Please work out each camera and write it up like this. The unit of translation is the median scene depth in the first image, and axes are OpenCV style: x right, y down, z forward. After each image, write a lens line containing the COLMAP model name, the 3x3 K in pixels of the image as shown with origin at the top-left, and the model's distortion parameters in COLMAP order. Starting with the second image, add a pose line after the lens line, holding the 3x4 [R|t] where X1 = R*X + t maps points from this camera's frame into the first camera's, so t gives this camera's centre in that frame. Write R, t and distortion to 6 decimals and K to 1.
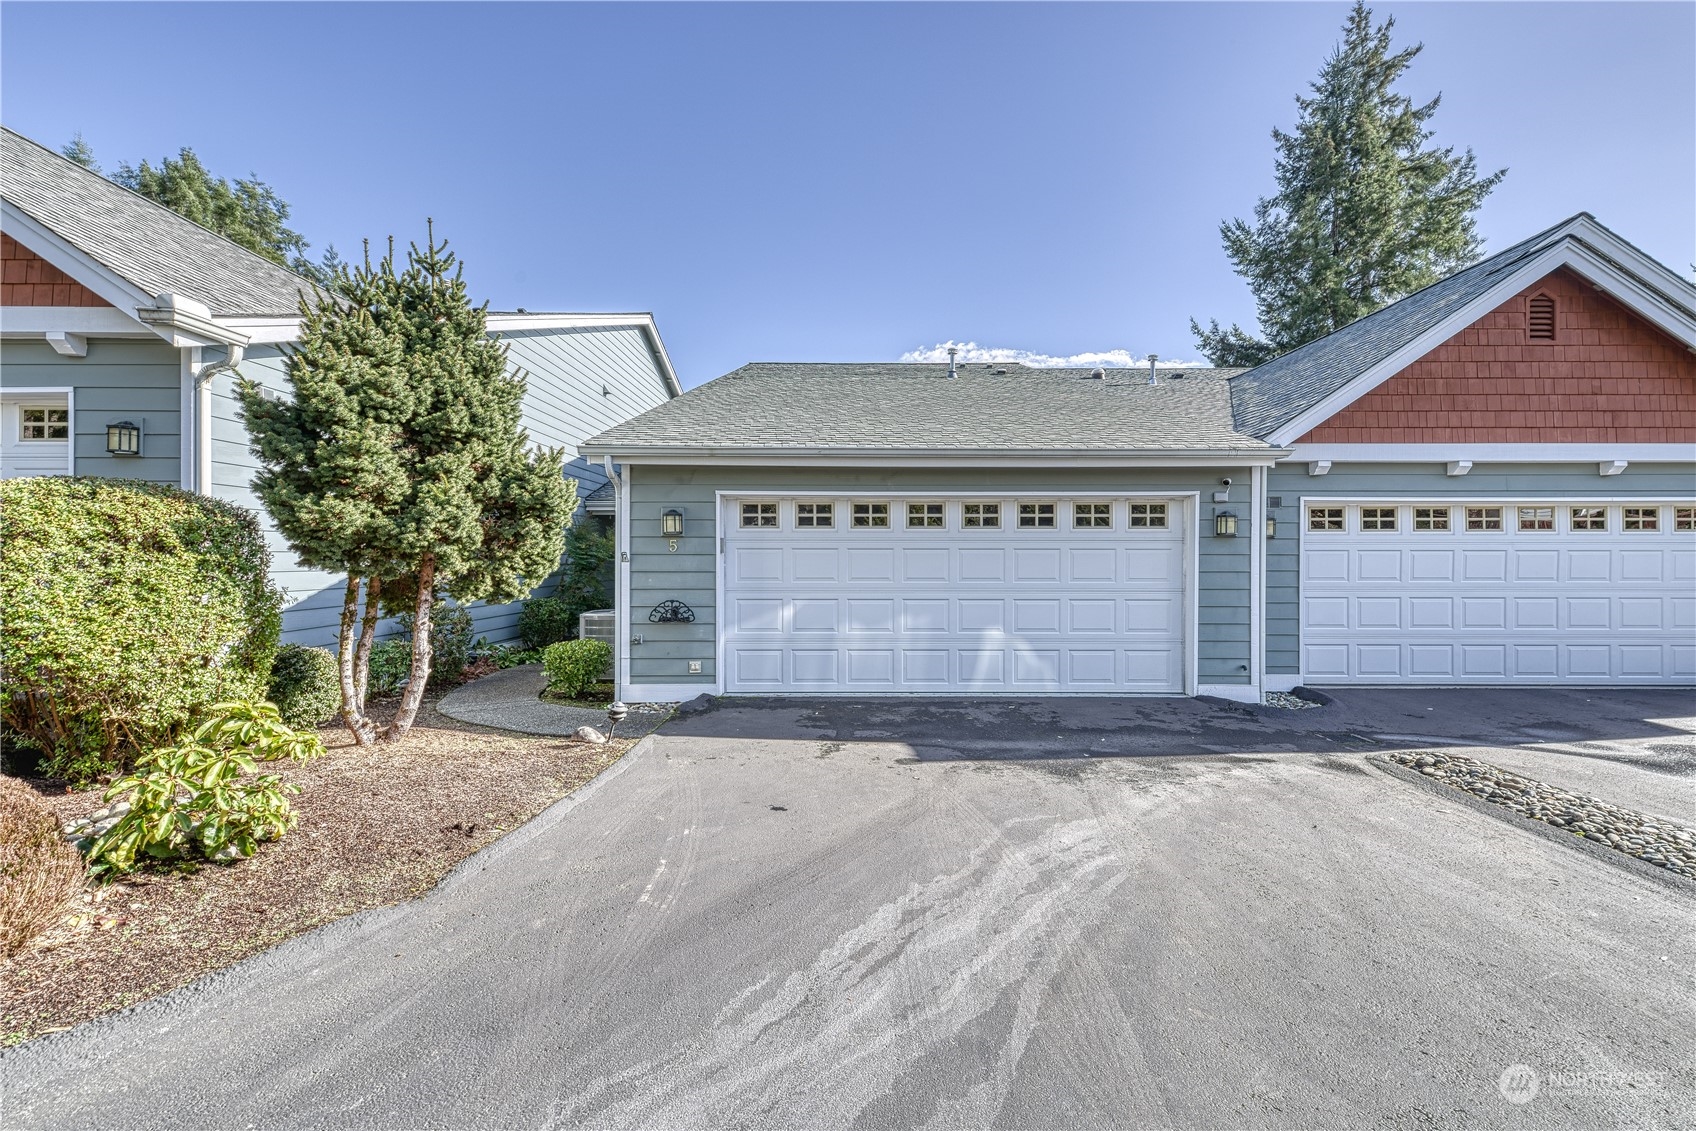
lens RADIAL K [[711.0, 0, 848.0], [0, 711.0, 565.5], [0, 0, 1]] dist [0.024462, -0.016356]
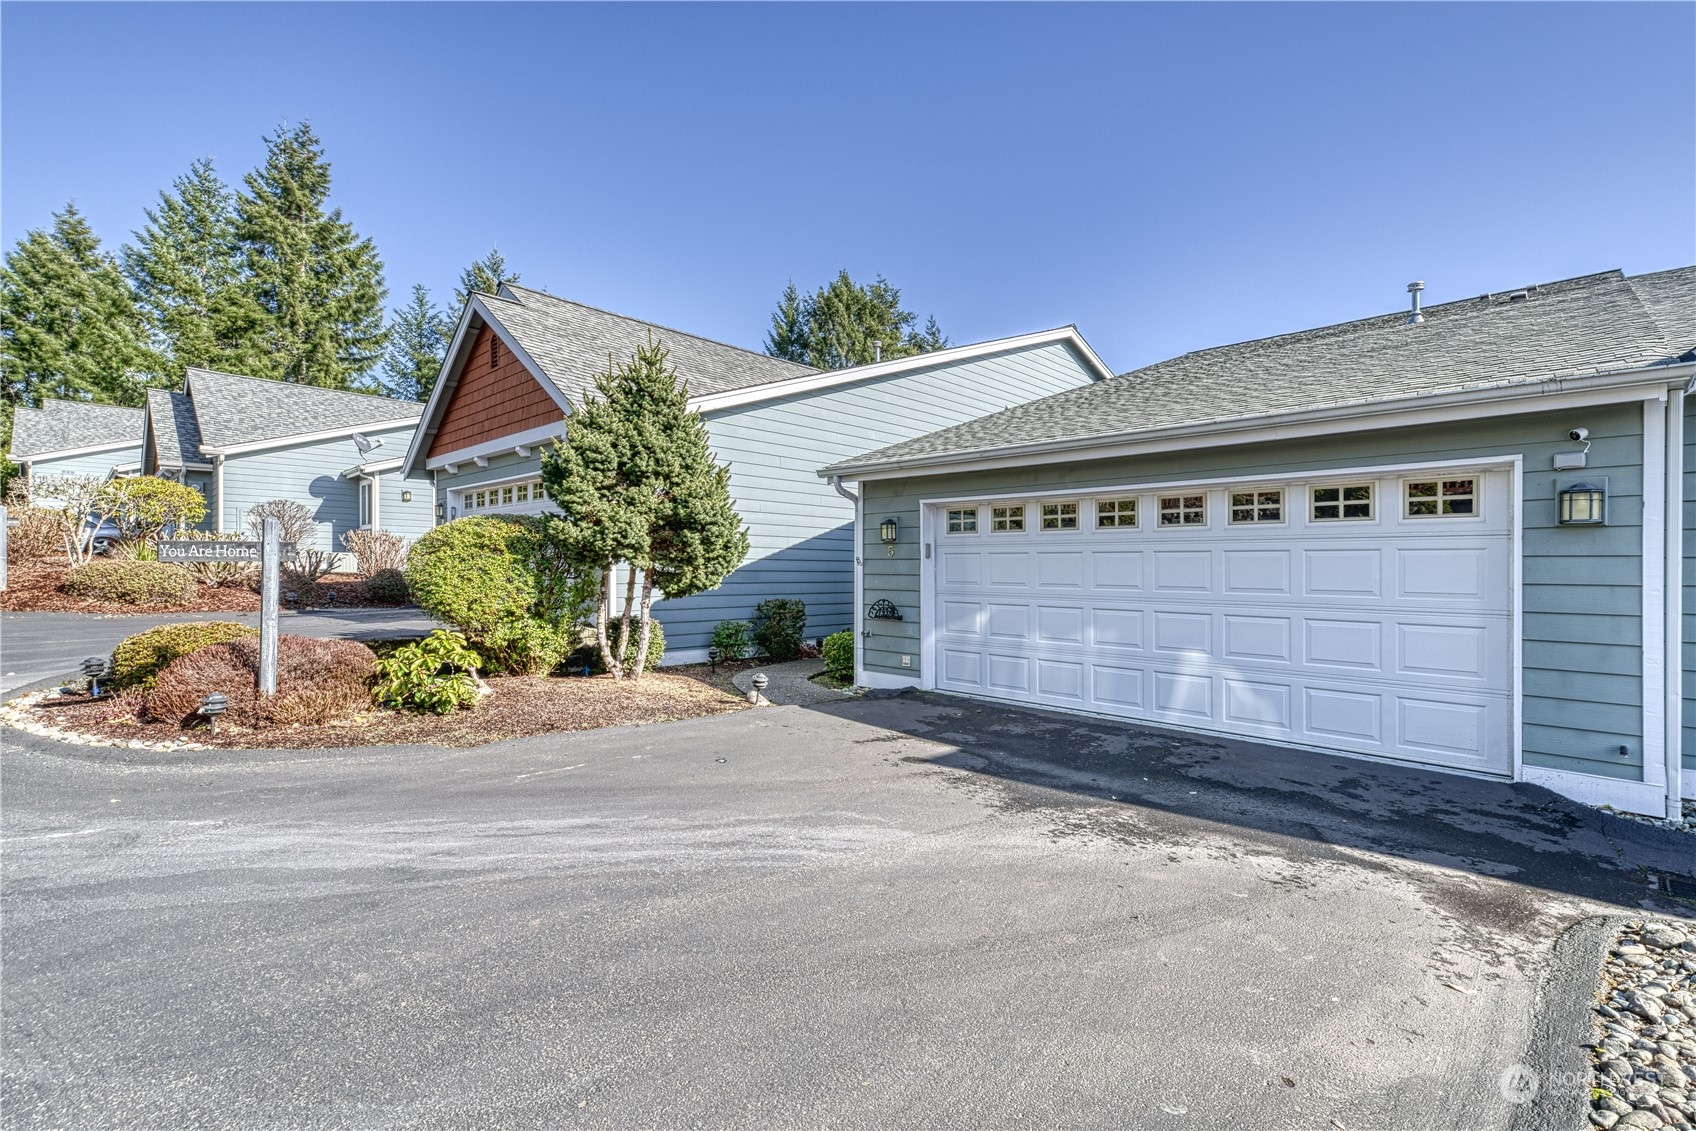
lens RADIAL K [[722.9, 0, 875.0], [0, 722.9, 579.1], [0, 0, 1]] dist [0.024801, -0.009635]
pose [[0.732501, 0.015710, -0.680585, 0.511472], [-0.016821, 0.999846, 0.004975, 0.010916], [0.680559, 0.007804, 0.732652, 0.147266]]
